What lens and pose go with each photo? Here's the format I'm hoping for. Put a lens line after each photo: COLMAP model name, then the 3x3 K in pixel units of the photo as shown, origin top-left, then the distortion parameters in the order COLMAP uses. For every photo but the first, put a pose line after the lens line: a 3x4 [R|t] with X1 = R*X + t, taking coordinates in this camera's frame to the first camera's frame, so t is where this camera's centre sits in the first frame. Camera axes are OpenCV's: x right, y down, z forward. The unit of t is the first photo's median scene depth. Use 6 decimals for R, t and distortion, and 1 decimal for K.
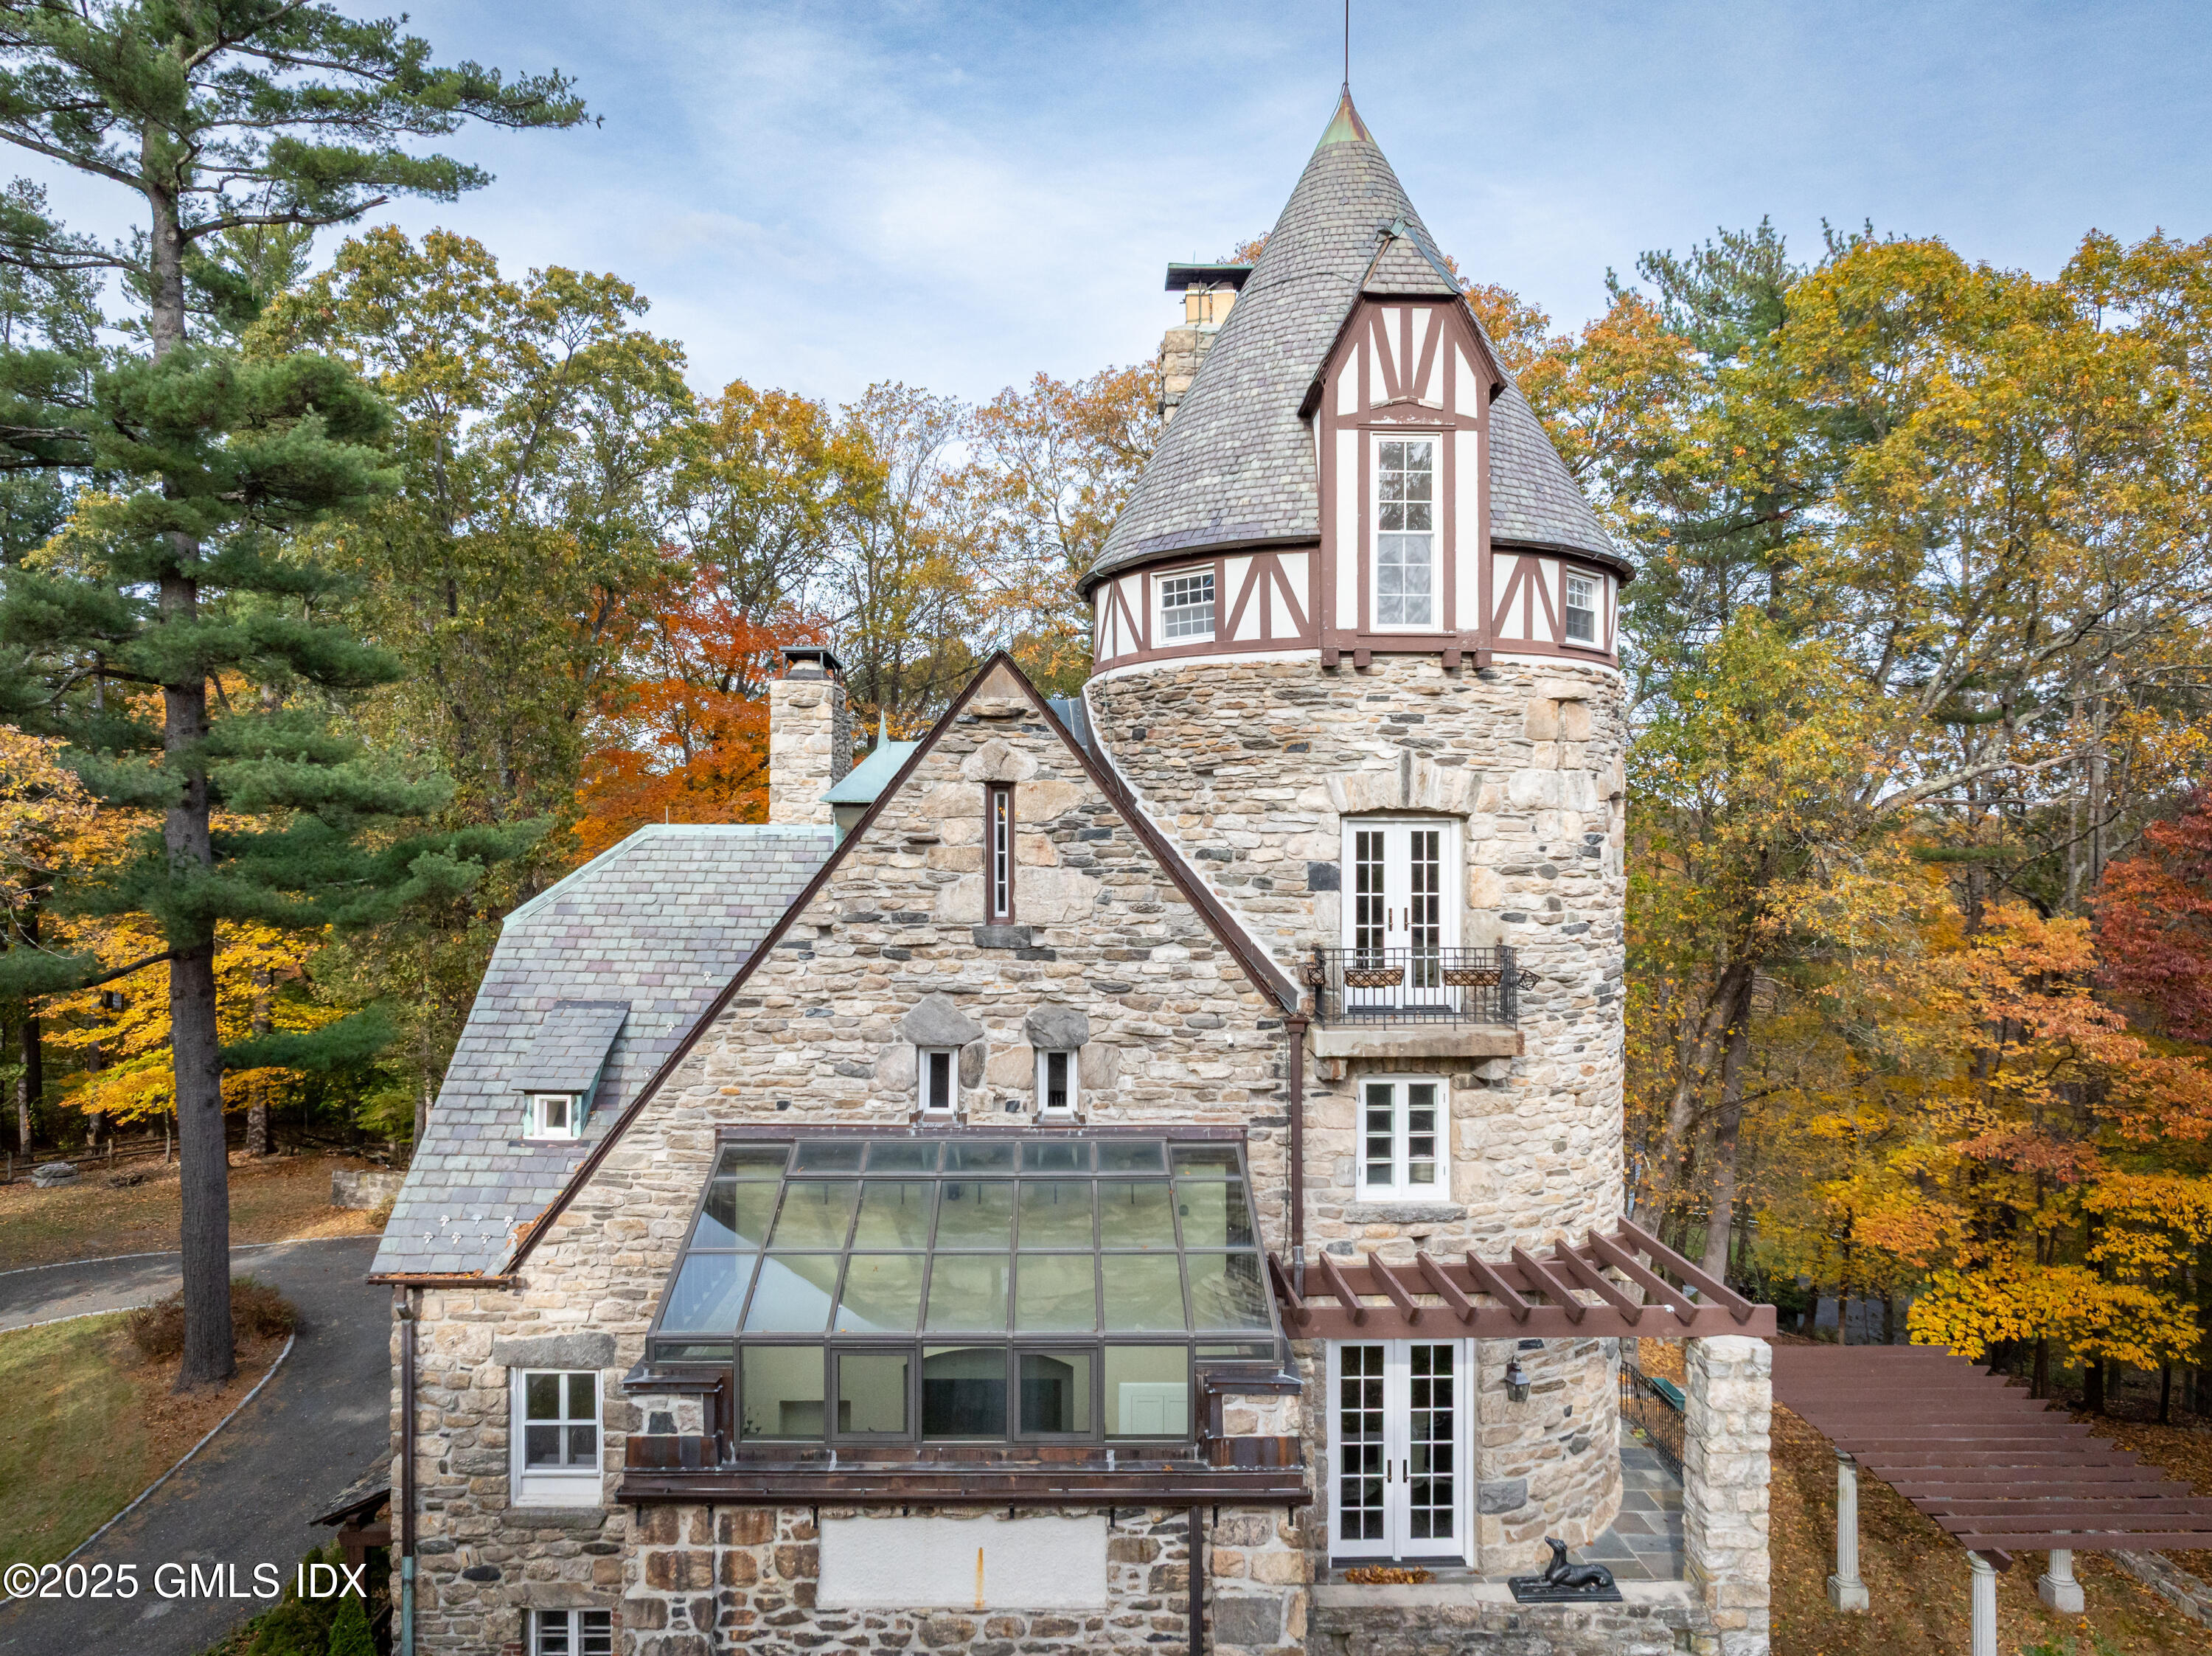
lens RADIAL K [[1571.9, 0, 1084.8], [0, 1571.9, 817.2], [0, 0, 1]] dist [-0.027551, 0.001940]
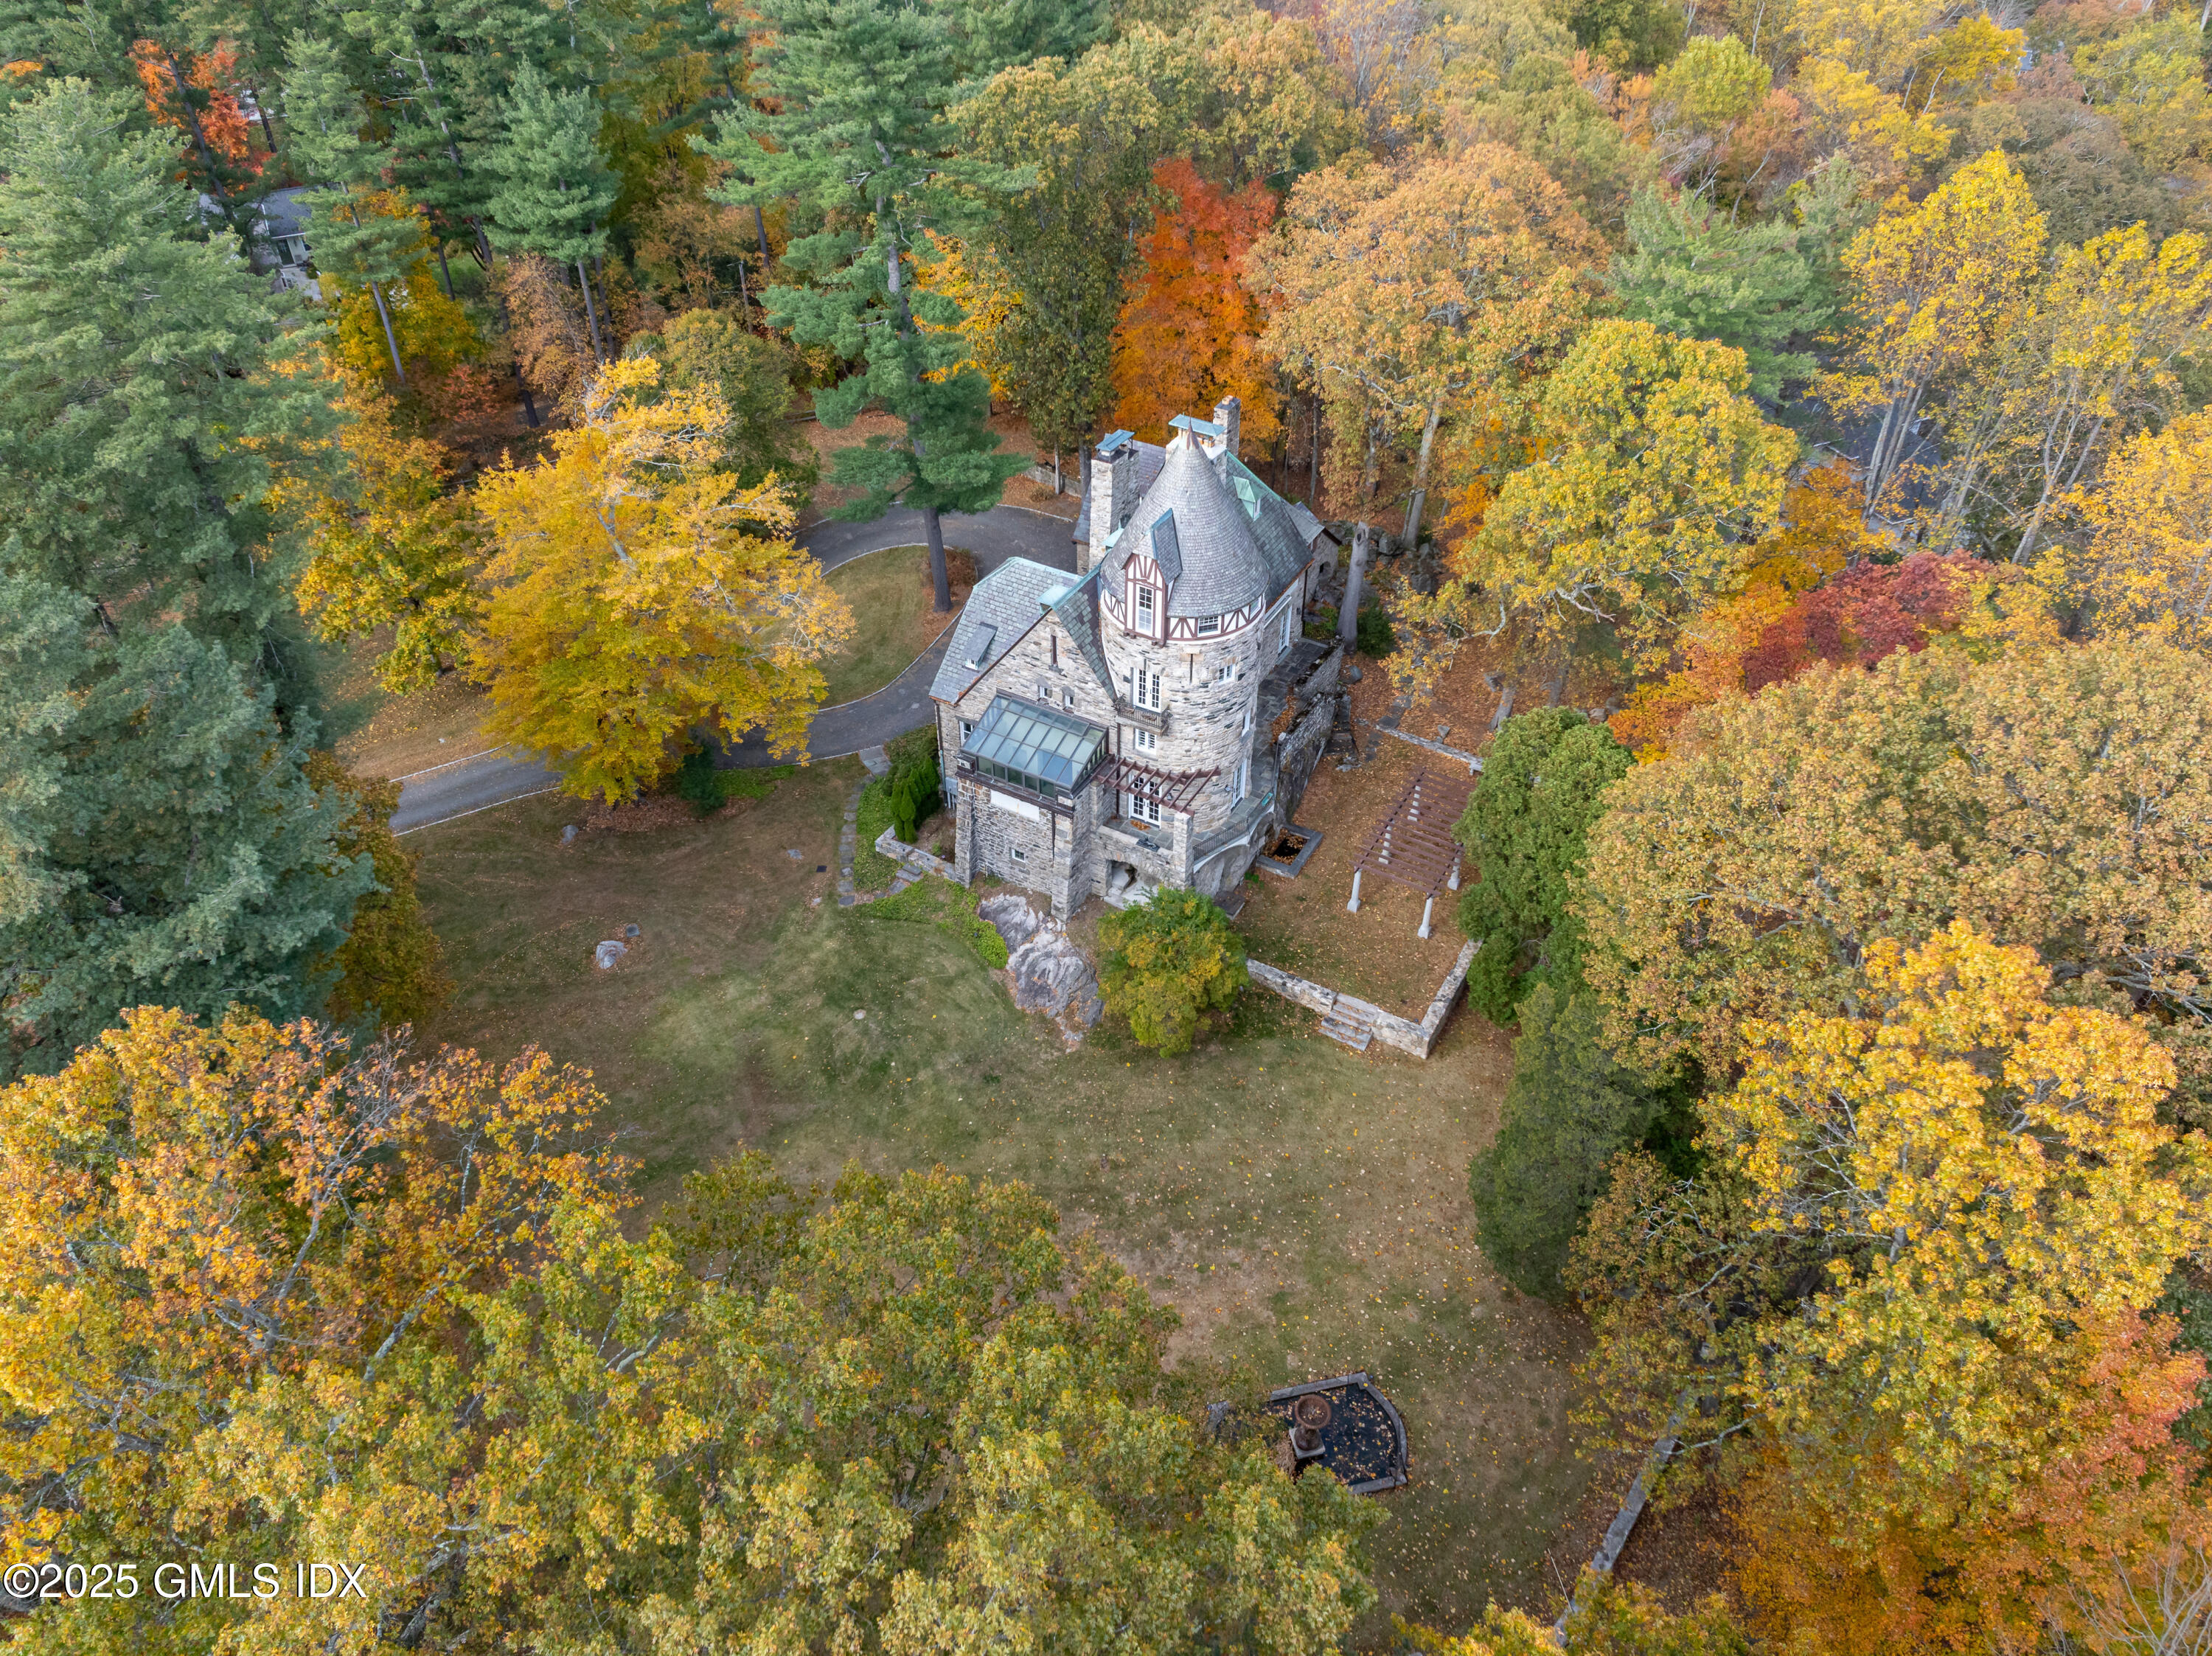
lens RADIAL K [[1571.9, 0, 1109.2], [0, 1571.9, 830.2], [0, 0, 1]] dist [-0.027551, 0.001940]
pose [[0.863431, 0.323767, -0.386860, 1.730250], [0.005179, 0.761141, 0.648565, -2.184918], [0.504440, -0.561995, 0.655517, -1.758275]]
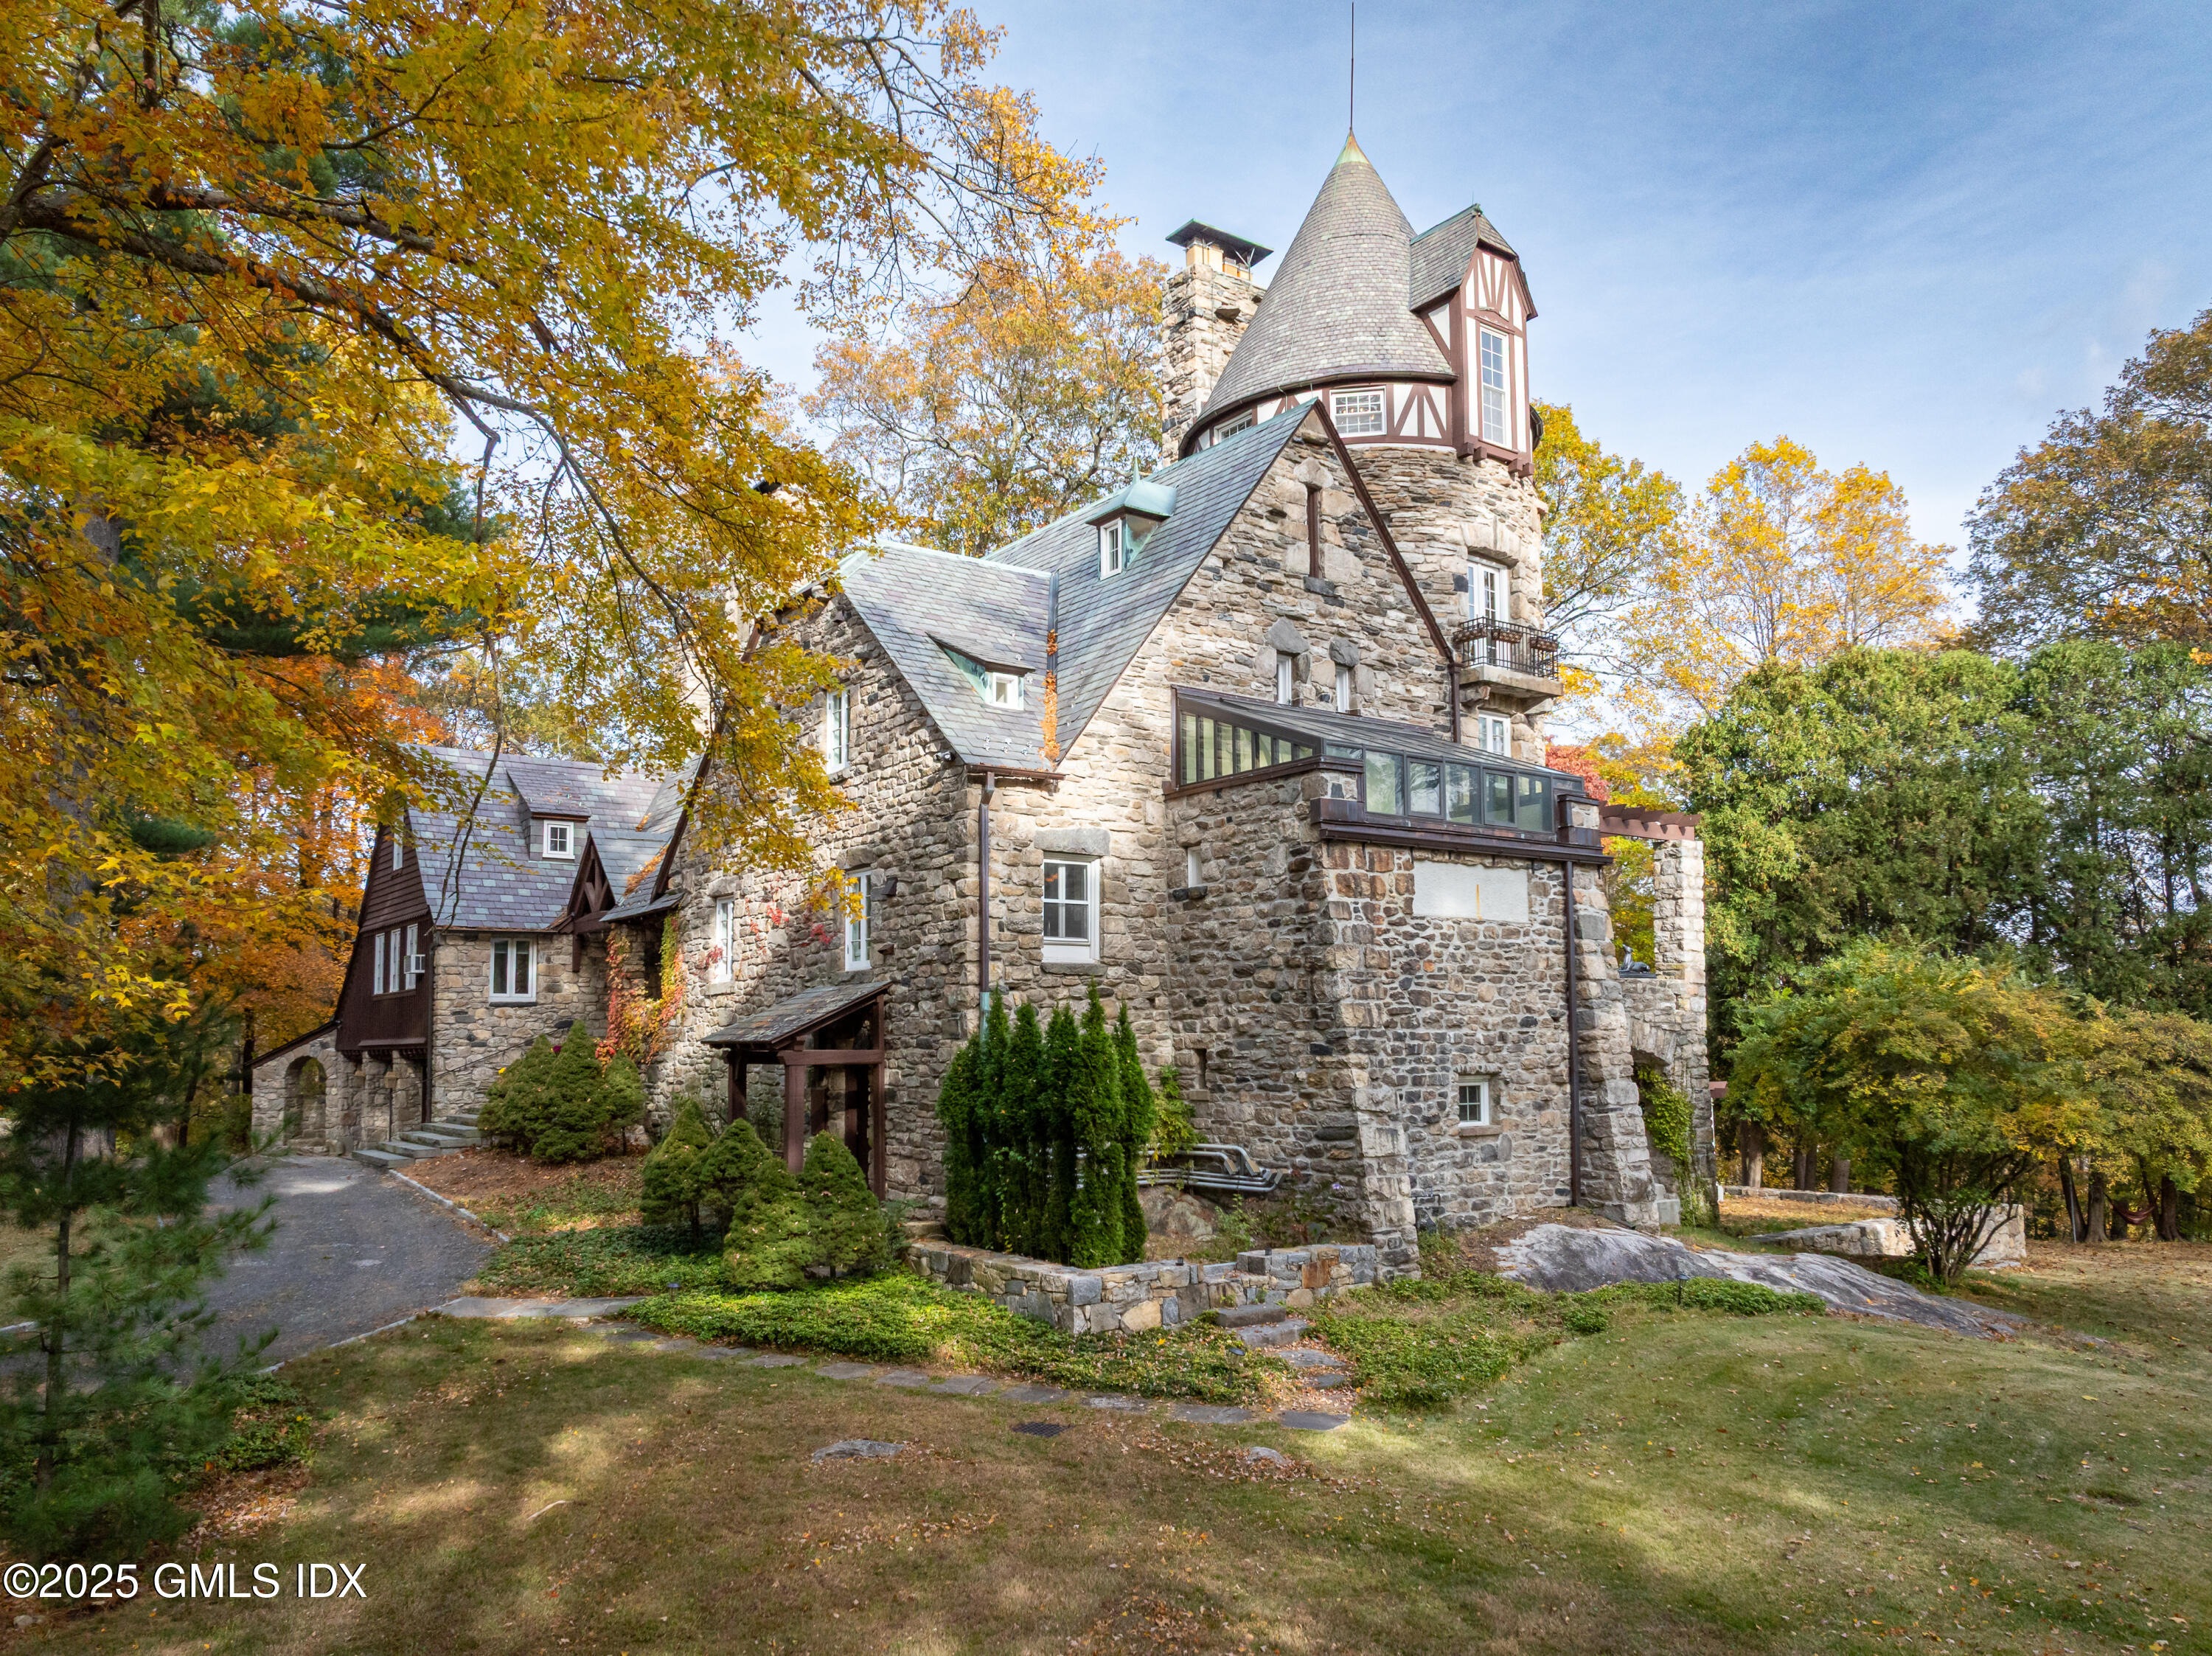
lens RADIAL K [[1560.9, 0, 1109.6], [0, 1560.9, 938.1], [0, 0, 1]] dist [-0.014134, -0.002226]
pose [[0.816530, 0.029499, 0.576549, -1.066238], [0.002871, 0.998474, -0.055153, 0.493810], [-0.577296, 0.046689, 0.815199, -0.086425]]
